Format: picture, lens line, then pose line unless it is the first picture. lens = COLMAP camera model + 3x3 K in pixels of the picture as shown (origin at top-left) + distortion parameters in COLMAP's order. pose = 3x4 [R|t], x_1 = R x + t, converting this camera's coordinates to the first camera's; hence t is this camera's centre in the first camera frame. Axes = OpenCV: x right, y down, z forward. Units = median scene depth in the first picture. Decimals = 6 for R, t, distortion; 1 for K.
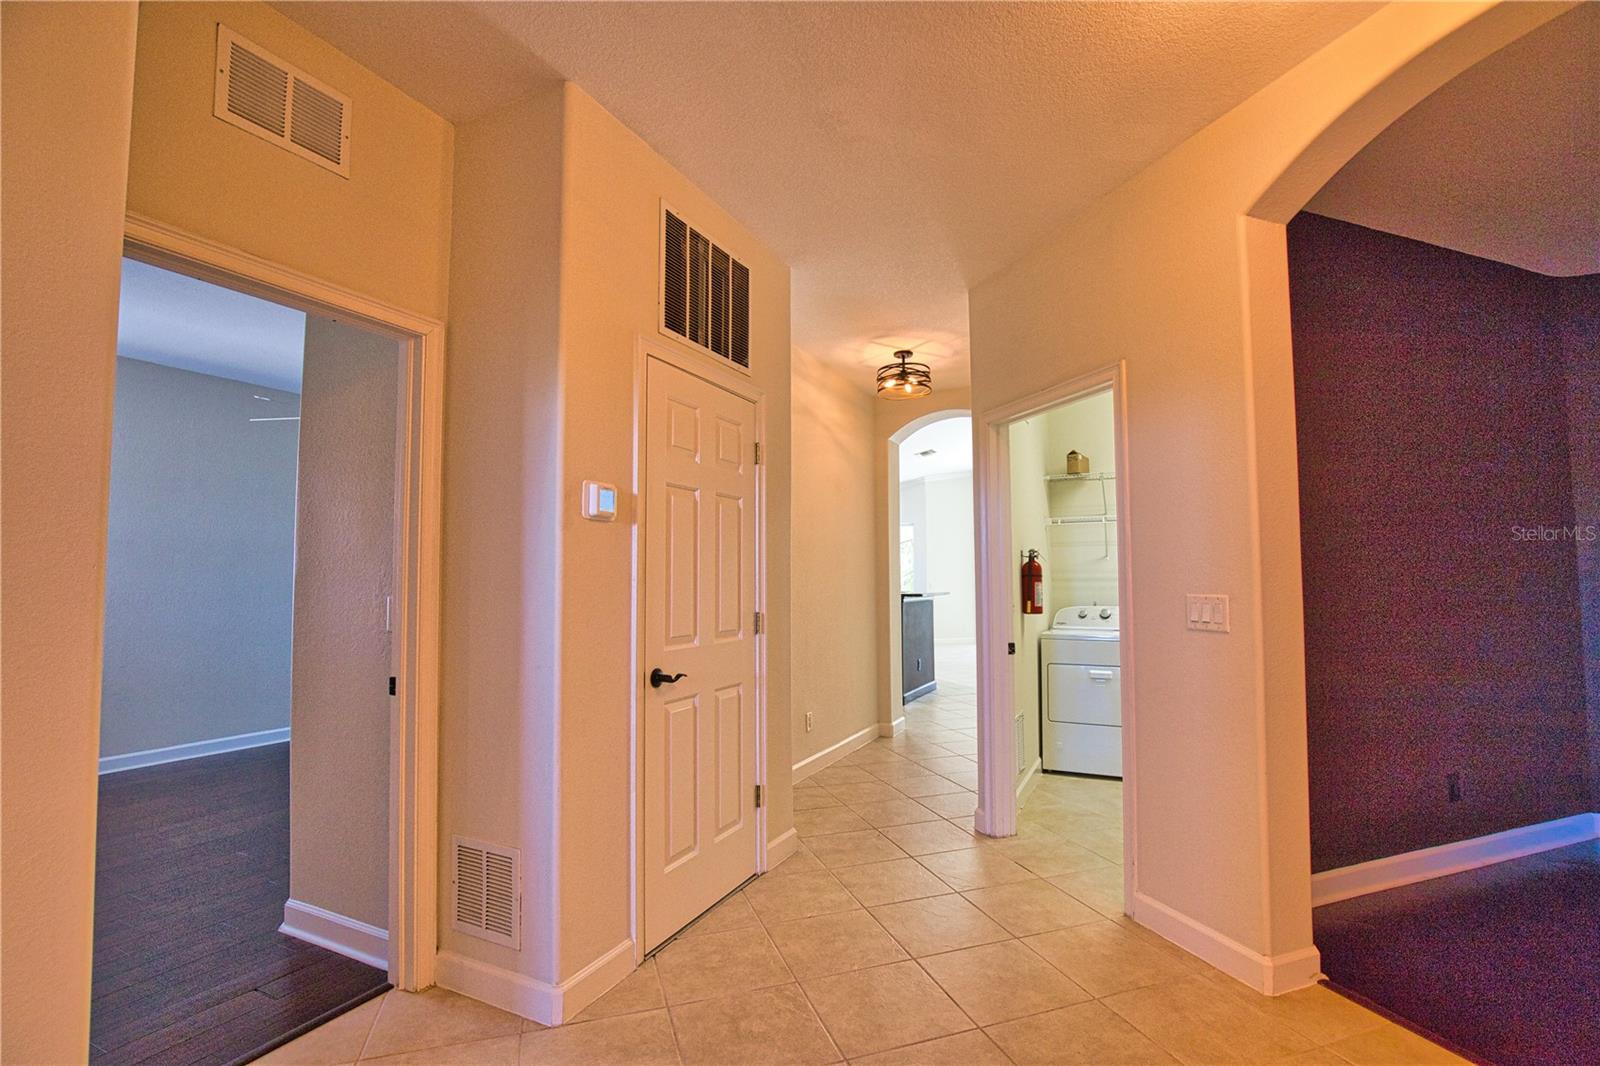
lens RADIAL K [[735.7, 0, 809.6], [0, 735.7, 539.9], [0, 0, 1]] dist [-0.035600, 0.007608]
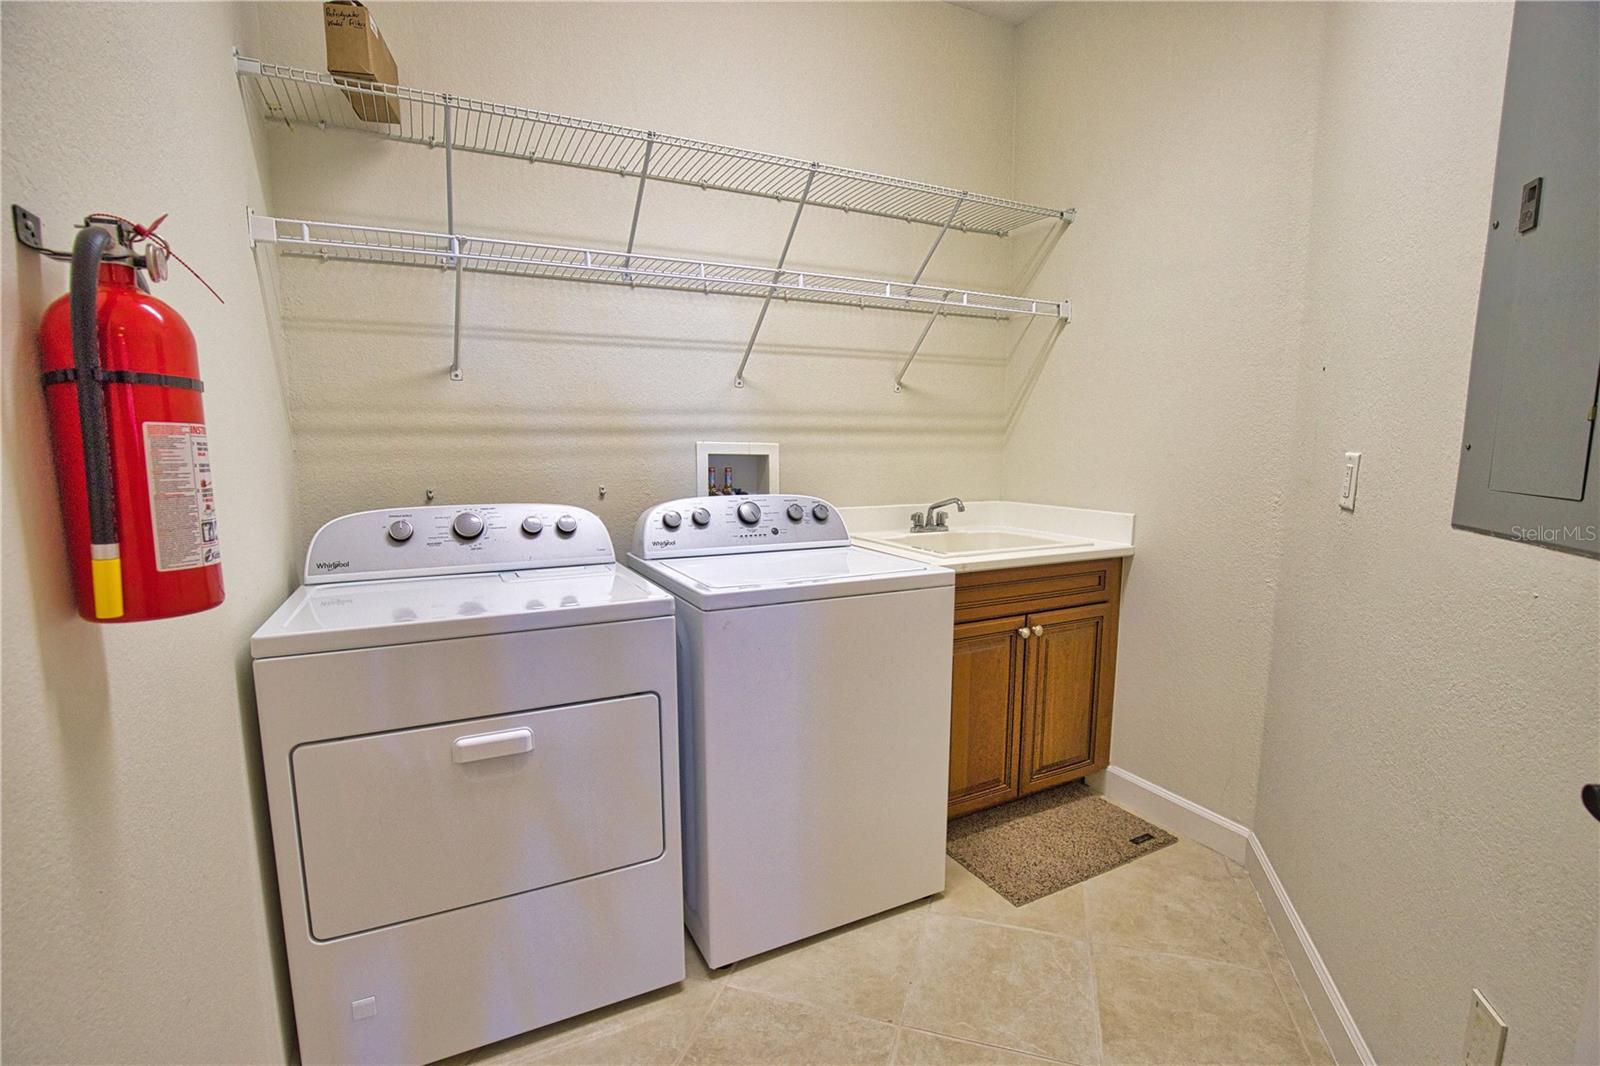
lens RADIAL K [[735.7, 0, 809.6], [0, 735.7, 539.9], [0, 0, 1]] dist [-0.035600, 0.007608]
pose [[0.606546, -0.102508, 0.788412, 0.257741], [-0.039986, 0.986465, 0.159021, 0.050375], [-0.794042, -0.127979, 0.594238, 0.754831]]
